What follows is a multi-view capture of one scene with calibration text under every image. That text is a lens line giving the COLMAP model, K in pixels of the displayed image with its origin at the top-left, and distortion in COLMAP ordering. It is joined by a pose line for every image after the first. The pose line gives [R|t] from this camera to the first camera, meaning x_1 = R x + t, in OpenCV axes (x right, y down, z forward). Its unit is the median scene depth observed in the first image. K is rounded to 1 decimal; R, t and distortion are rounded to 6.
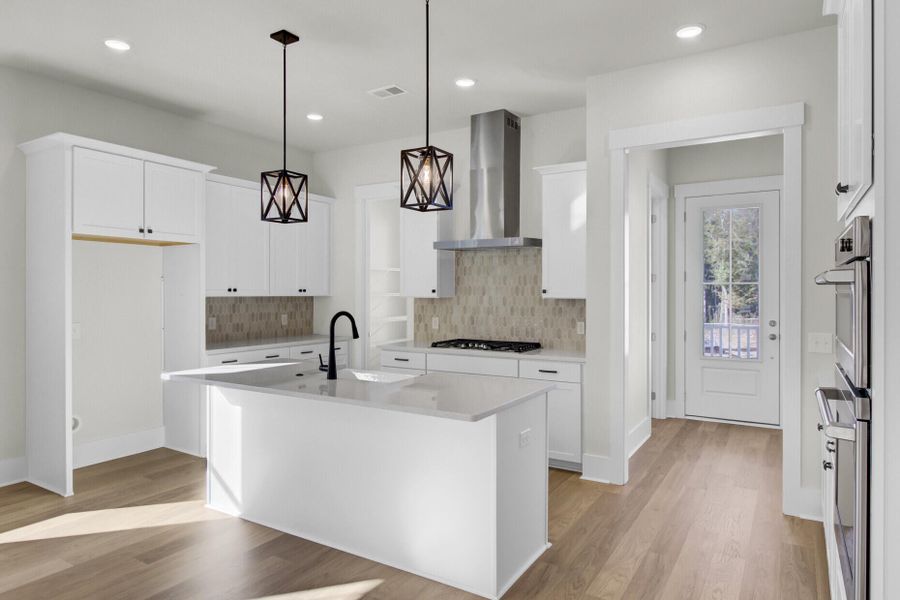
lens RADIAL K [[553.5, 0, 461.9], [0, 553.5, 293.4], [0, 0, 1]] dist [0.003690, 0.000946]
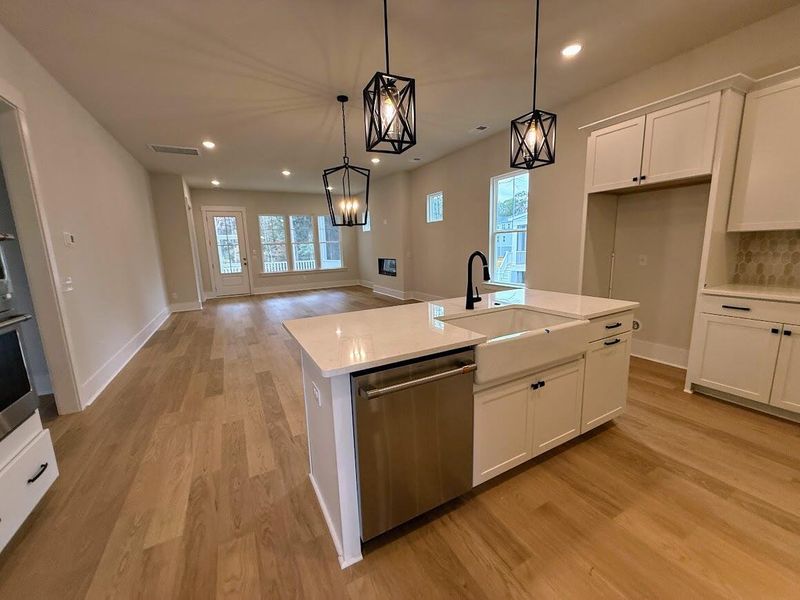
lens RADIAL K [[318.2, 0, 400.0], [0, 318.2, 300.0], [0, 0, 1]] dist [0.000629, -0.000068]
pose [[-0.510908, 0.164892, -0.843673, 0.314953], [0.029958, 0.984250, 0.174225, 0.009391], [0.859113, 0.063738, -0.507801, 0.923986]]
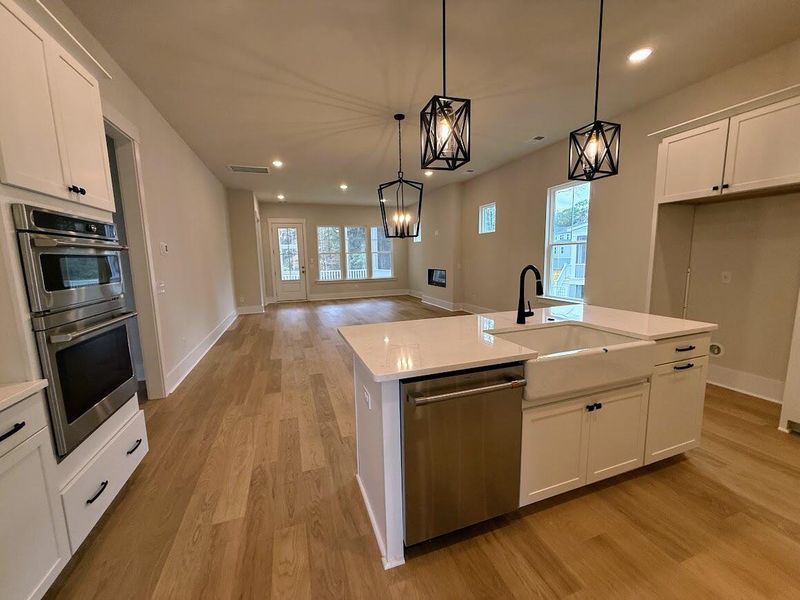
lens RADIAL K [[318.4, 0, 398.2], [0, 318.4, 298.9], [0, 0, 1]] dist [0.001877, -0.000207]
pose [[-0.641730, 0.117842, -0.757823, 0.328352], [0.020832, 0.990438, 0.136373, 0.005443], [0.766648, 0.071728, -0.638049, 0.930695]]
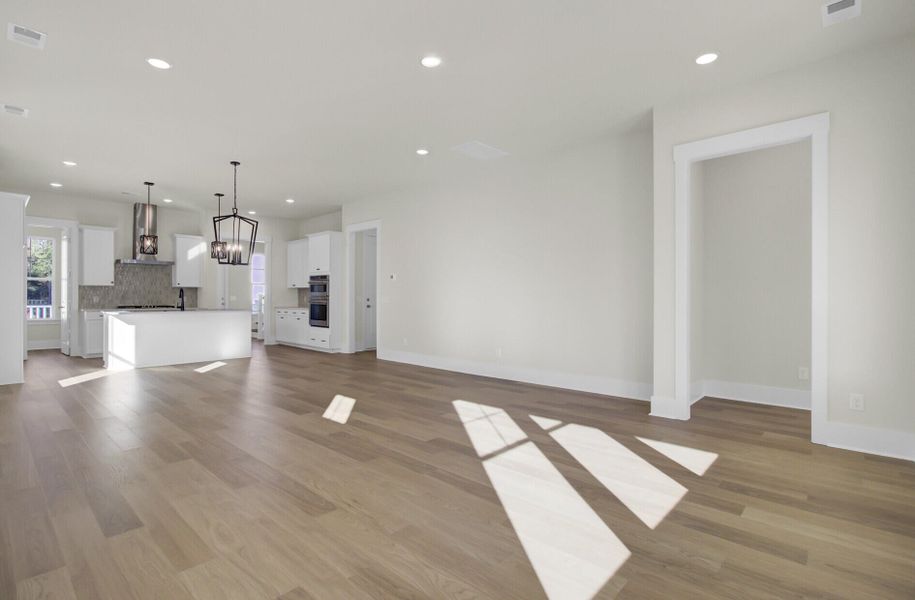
lens RADIAL K [[440.7, 0, 457.5], [0, 440.7, 300.0], [0, 0, 1]] dist [-0.000358, 0.000179]
pose [[0.199390, -0.007536, 0.979891, -1.738520], [-0.001354, 0.999967, 0.007966, 0.056376], [-0.979919, -0.002915, 0.199373, -0.720260]]
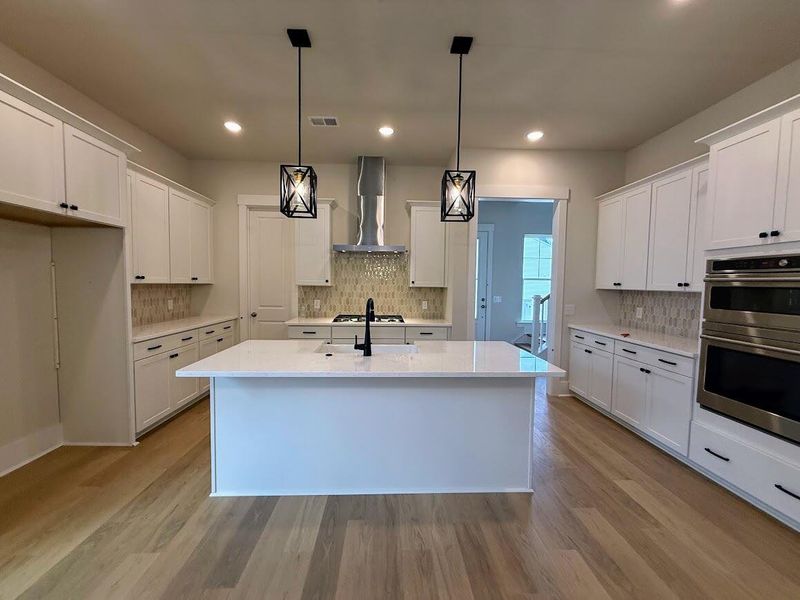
lens RADIAL K [[318.4, 0, 398.2], [0, 318.4, 298.9], [0, 0, 1]] dist [0.001877, -0.000207]
pose [[0.833233, -0.017007, 0.552660, -0.421181], [-0.012287, 0.998711, 0.049258, -0.000860], [-0.552785, -0.047834, 0.831950, 0.305375]]
